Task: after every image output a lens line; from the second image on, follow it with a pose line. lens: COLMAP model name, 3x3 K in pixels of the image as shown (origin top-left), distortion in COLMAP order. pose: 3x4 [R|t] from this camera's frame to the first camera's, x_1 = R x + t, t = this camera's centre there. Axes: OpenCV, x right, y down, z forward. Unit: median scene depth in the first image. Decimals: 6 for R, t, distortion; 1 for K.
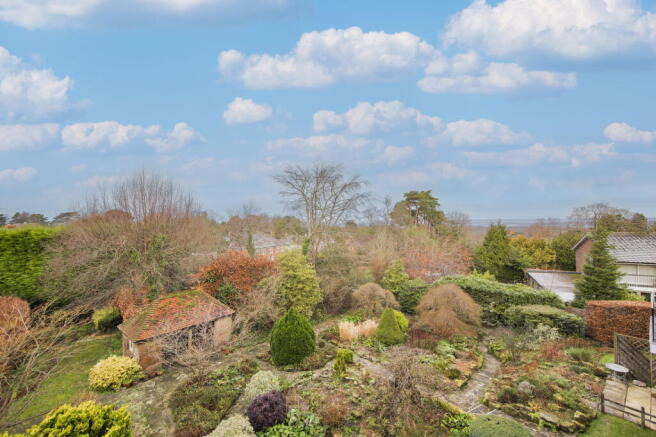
lens RADIAL K [[283.5, 0, 327.7], [0, 283.5, 220.6], [0, 0, 1]] dist [0.000029, -0.000004]
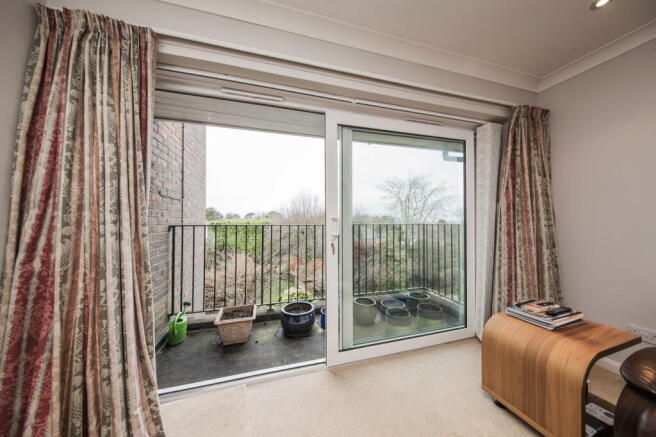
lens RADIAL K [[226.3, 0, 326.5], [0, 226.3, 219.2], [0, 0, 1]] dist [0.000183, 0.000002]
pose [[0.923284, 0.004930, -0.384085, 0.009223], [-0.003006, 0.999980, 0.005610, 0.001489], [0.384105, -0.004025, 0.923281, -0.106379]]
